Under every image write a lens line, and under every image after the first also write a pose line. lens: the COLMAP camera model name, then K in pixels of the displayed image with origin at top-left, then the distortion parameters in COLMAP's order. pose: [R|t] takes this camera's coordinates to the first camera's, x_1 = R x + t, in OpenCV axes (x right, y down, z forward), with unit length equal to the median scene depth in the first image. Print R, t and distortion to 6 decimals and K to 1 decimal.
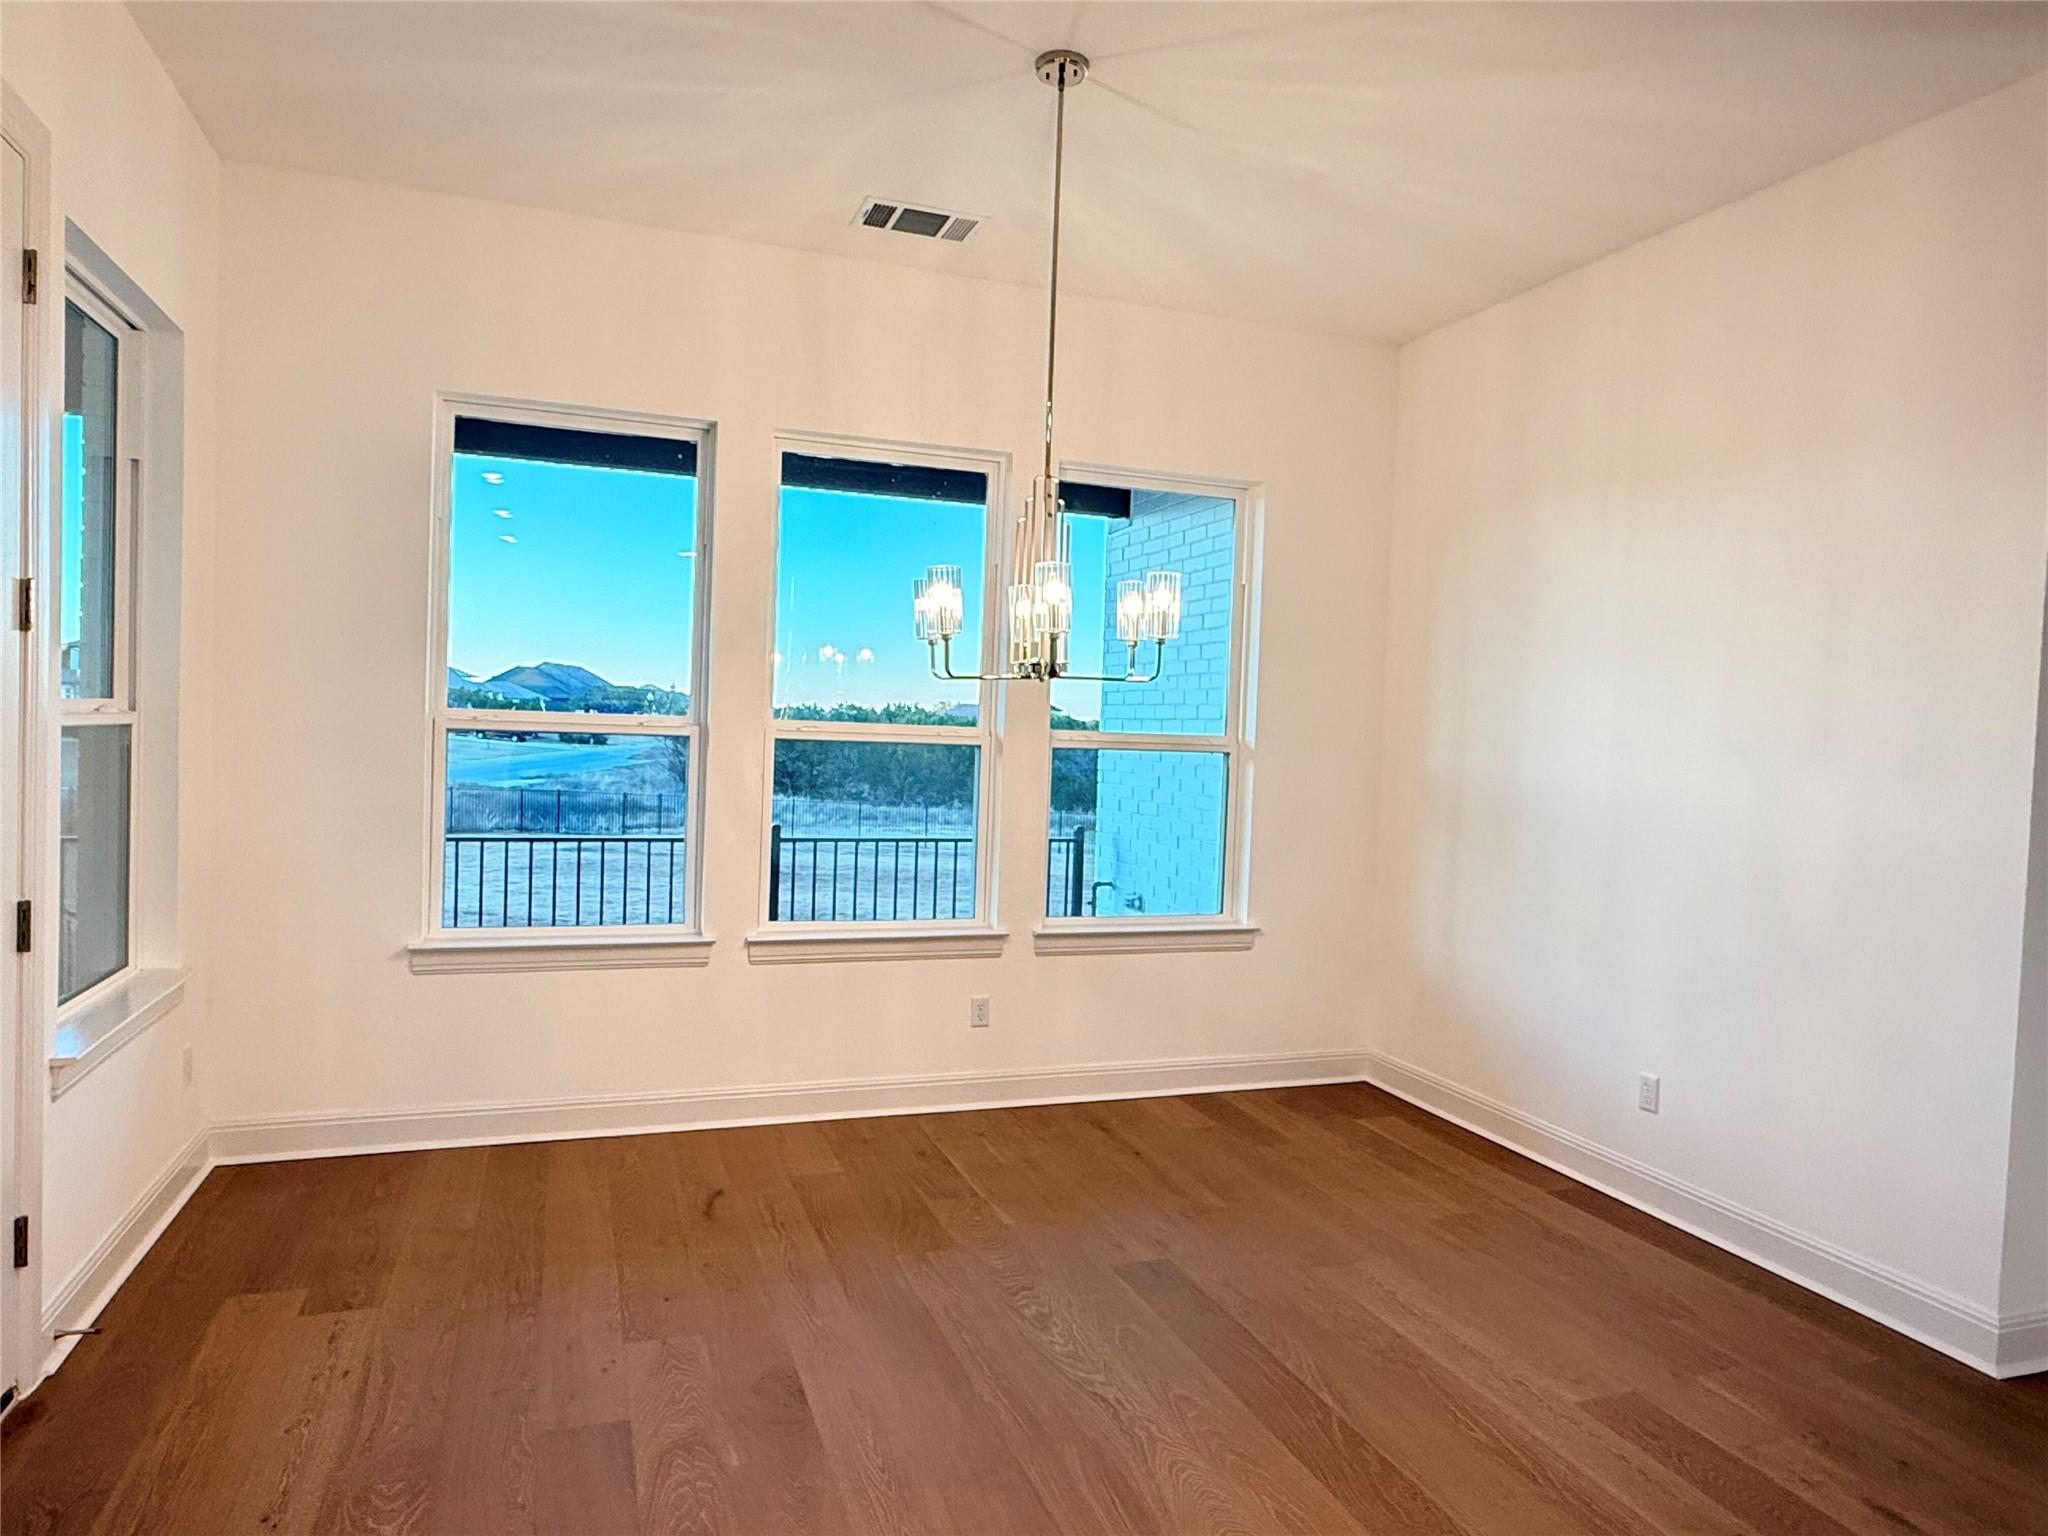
lens RADIAL K [[1252.5, 0, 1005.5], [0, 1252.5, 767.1], [0, 0, 1]] dist [-0.000241, -0.001670]
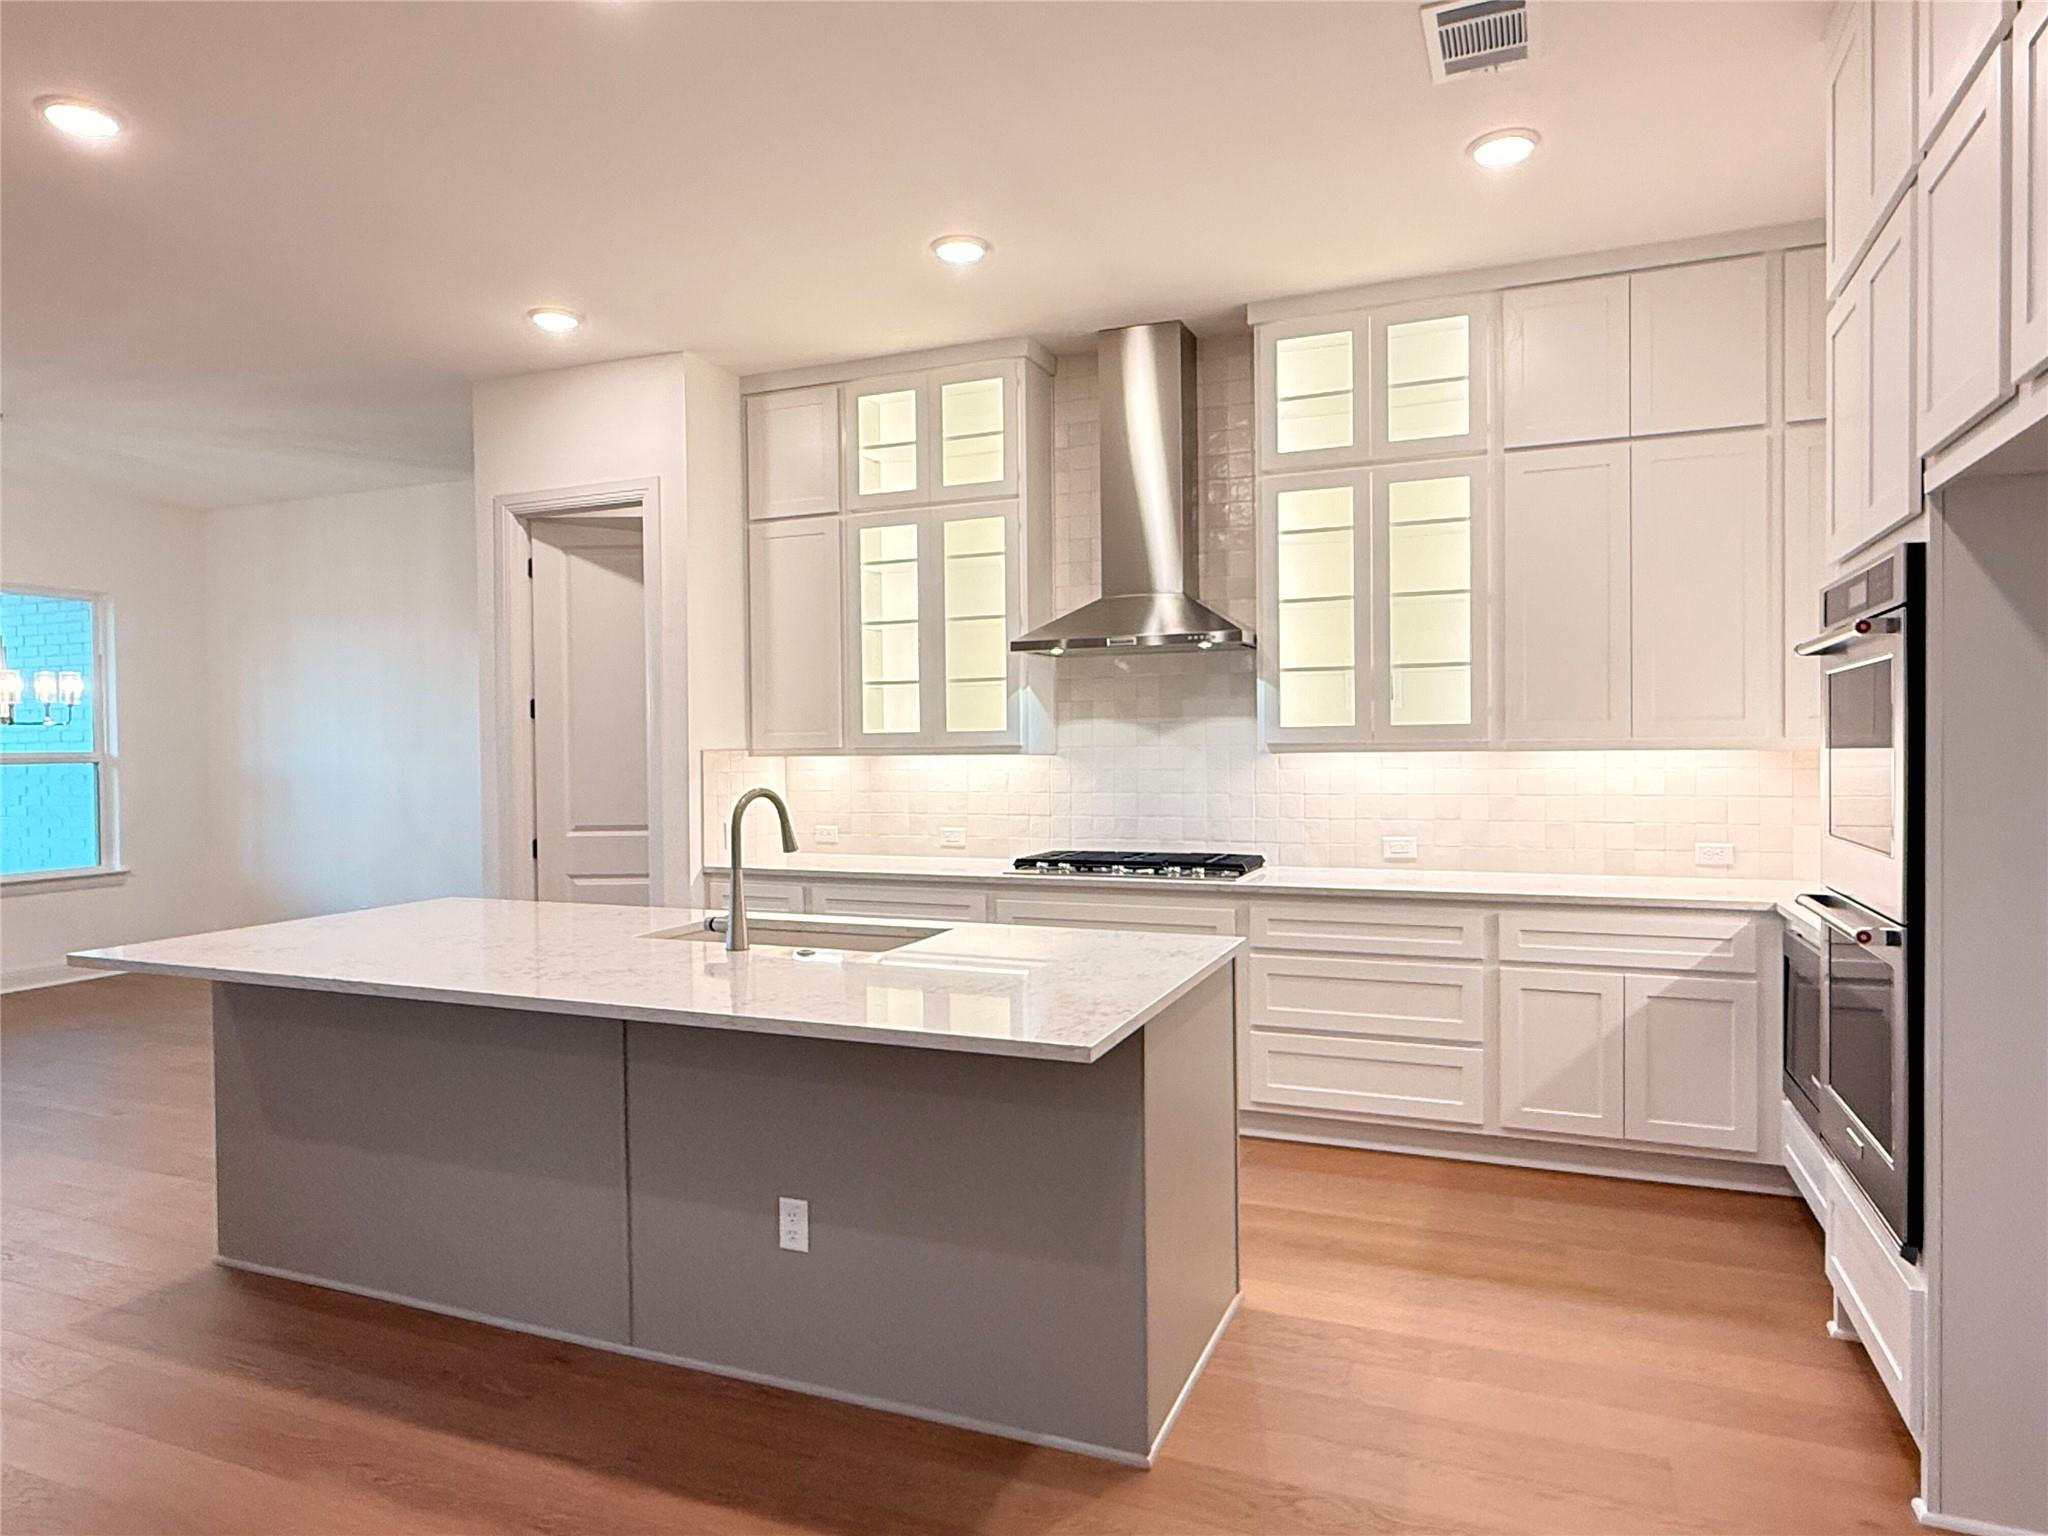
lens RADIAL K [[1252.5, 0, 1005.5], [0, 1252.5, 767.1], [0, 0, 1]] dist [-0.000241, -0.001670]
pose [[0.671949, -0.055278, 0.738532, -0.220444], [0.059975, 0.997997, 0.020131, 0.031579], [-0.738165, 0.030766, 0.673918, -0.912478]]
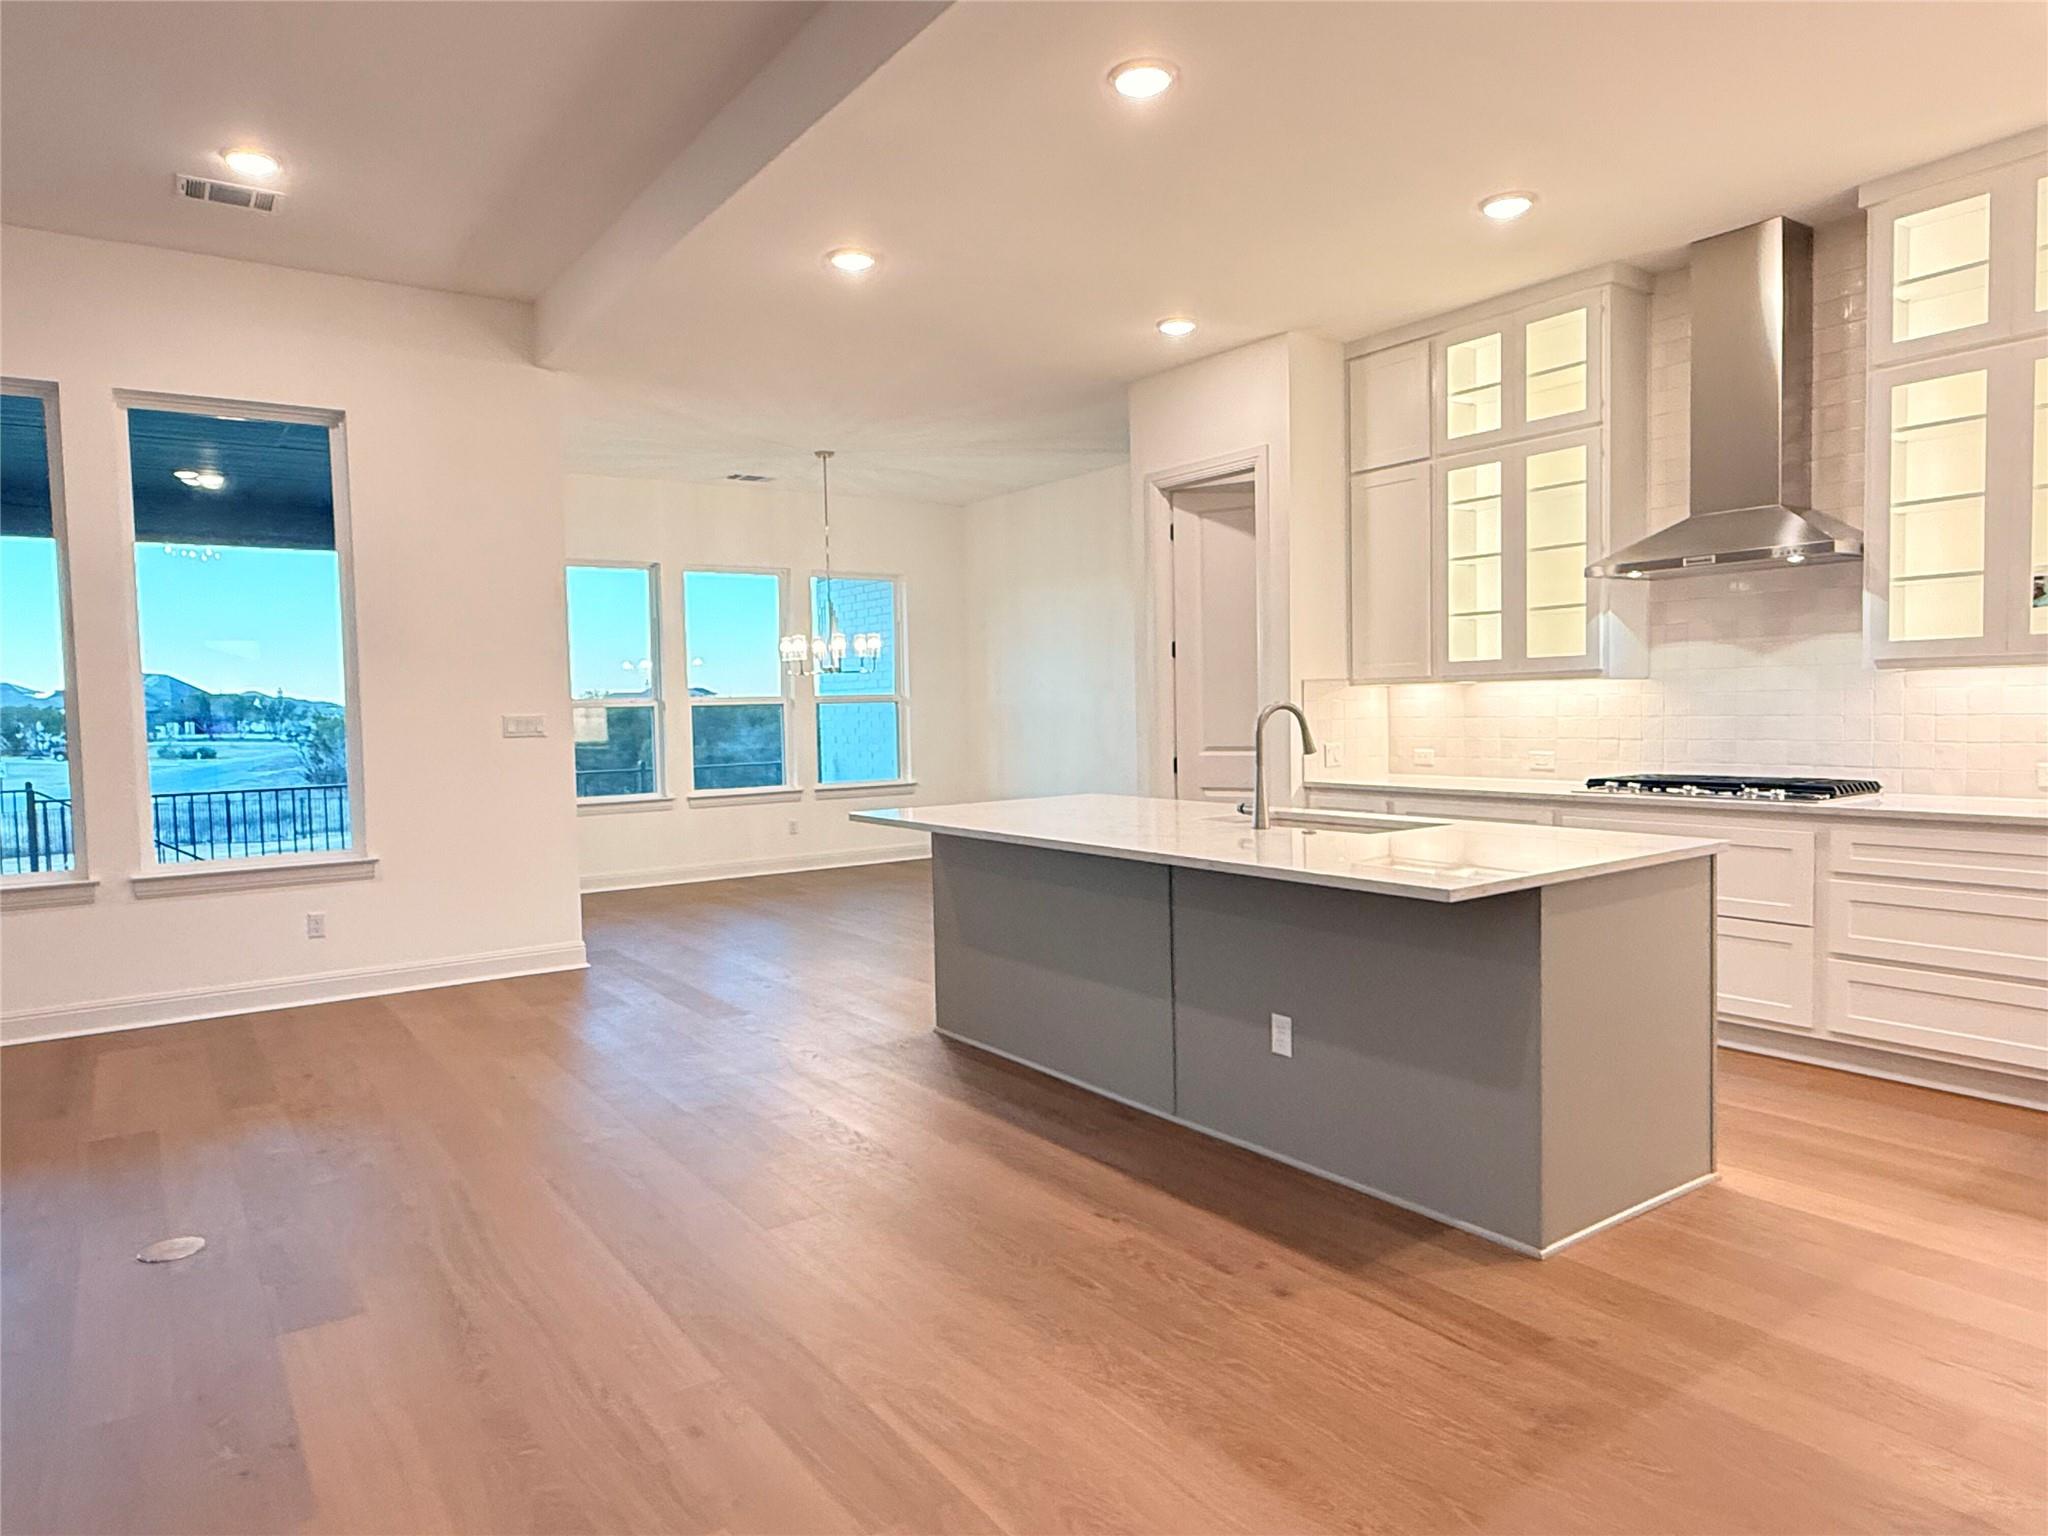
lens RADIAL K [[1252.5, 0, 1005.5], [0, 1252.5, 767.1], [0, 0, 1]] dist [-0.000241, -0.001670]
pose [[0.961680, -0.071212, 0.264764, -0.217046], [0.066399, 0.997425, 0.027097, 0.054544], [-0.266012, -0.008479, 0.963932, -1.102163]]
